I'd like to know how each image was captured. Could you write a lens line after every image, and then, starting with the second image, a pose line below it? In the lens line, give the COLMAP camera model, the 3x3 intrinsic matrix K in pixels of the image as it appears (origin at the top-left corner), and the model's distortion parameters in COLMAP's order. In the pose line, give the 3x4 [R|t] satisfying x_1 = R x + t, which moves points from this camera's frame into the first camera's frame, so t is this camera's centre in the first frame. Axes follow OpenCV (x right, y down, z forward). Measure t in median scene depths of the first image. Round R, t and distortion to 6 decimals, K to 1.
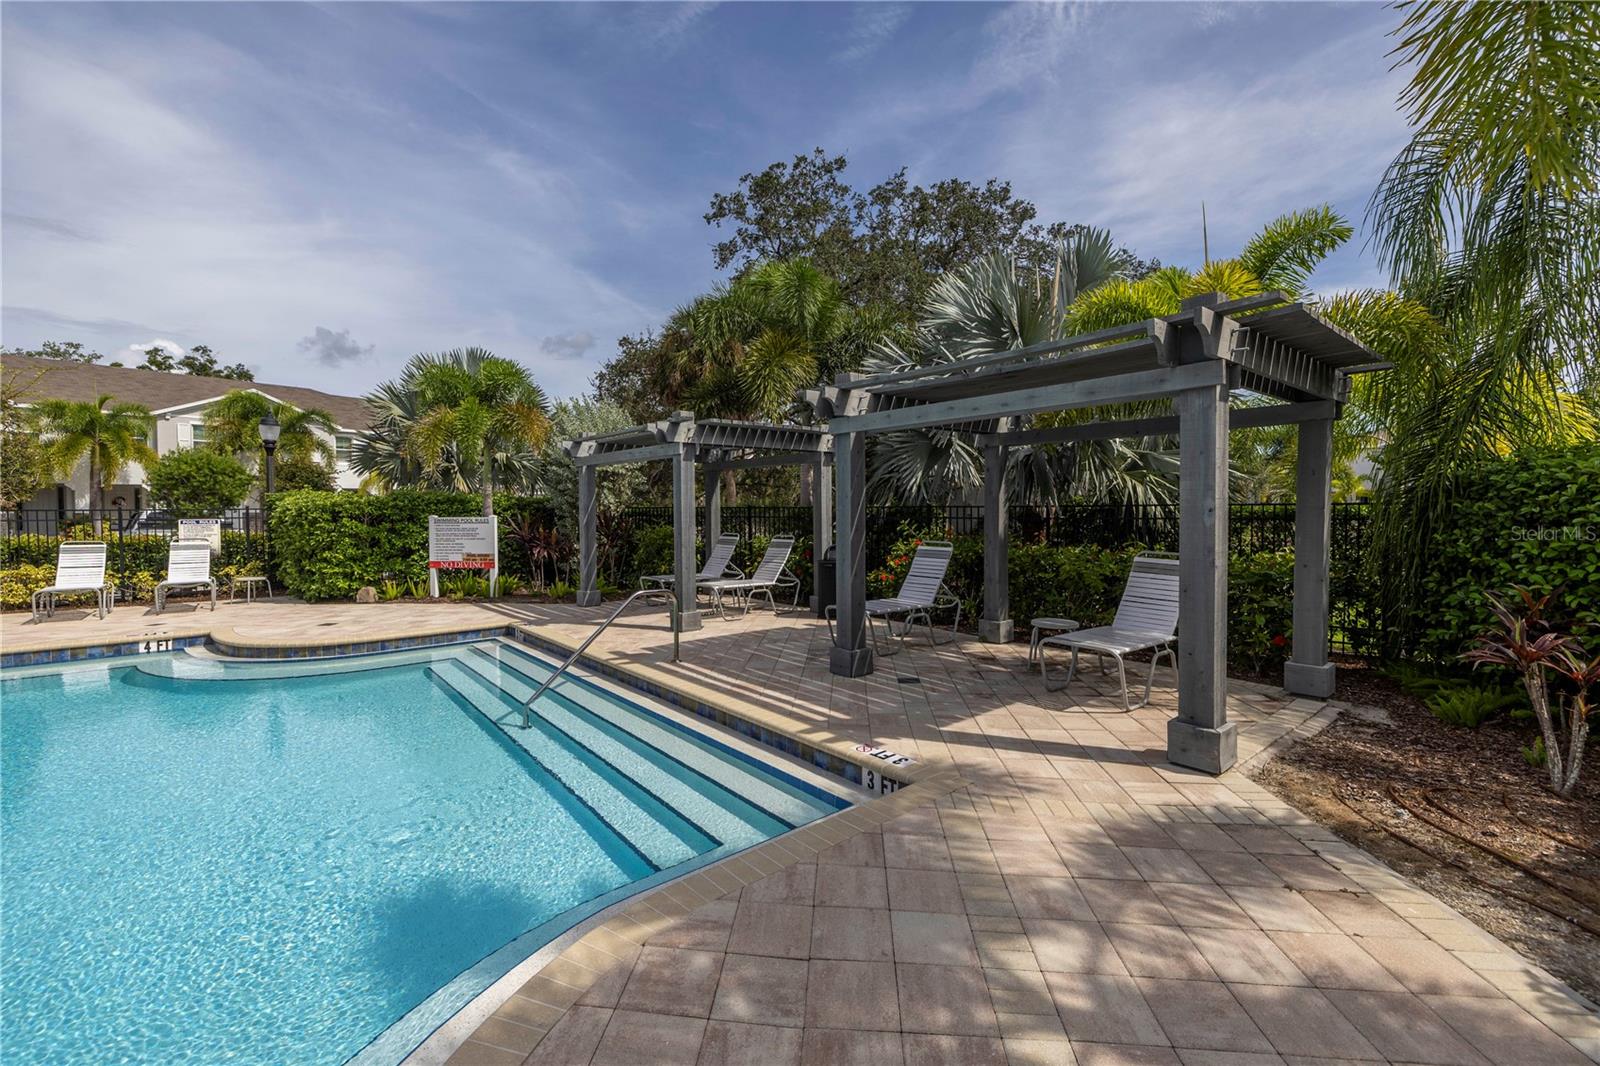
lens RADIAL K [[674.0, 0, 807.3], [0, 674.0, 513.2], [0, 0, 1]] dist [0.004349, 0.000086]
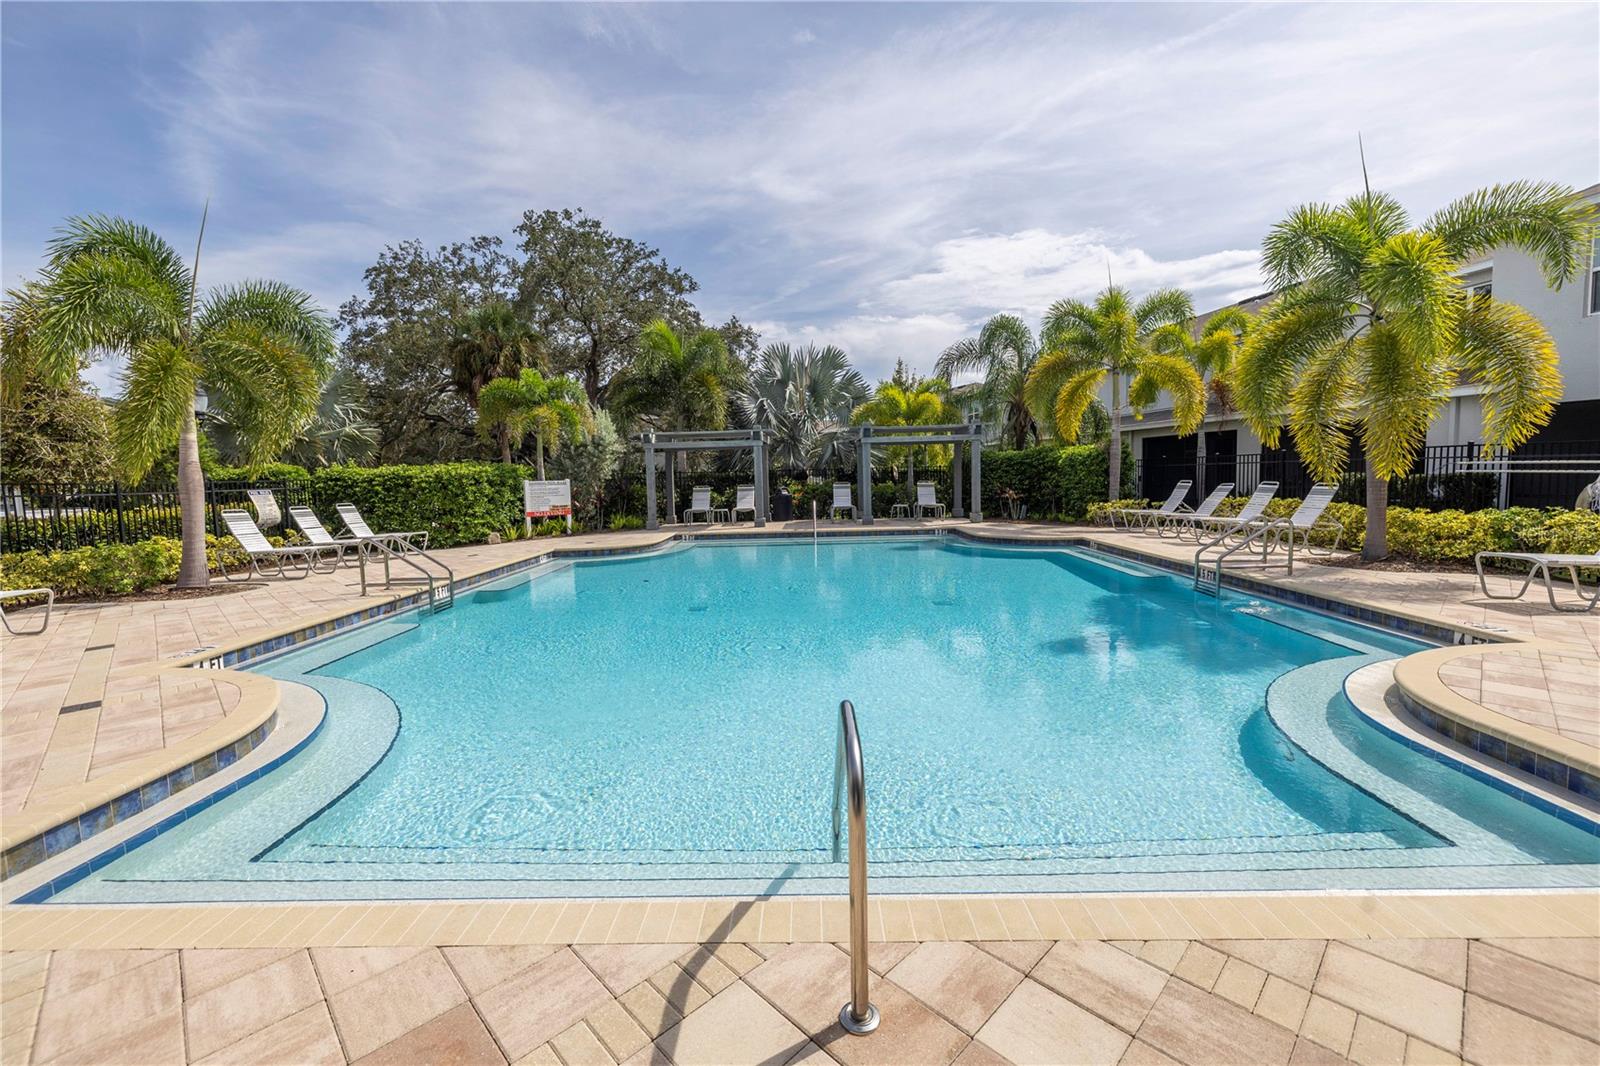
lens RADIAL K [[681.1, 0, 794.2], [0, 681.1, 518.1], [0, 0, 1]] dist [0.003404, 0.000122]
pose [[0.664971, -0.062489, 0.744250, -0.852831], [0.025811, 0.997821, 0.060718, 0.006752], [-0.746423, -0.021165, 0.665135, -0.269782]]
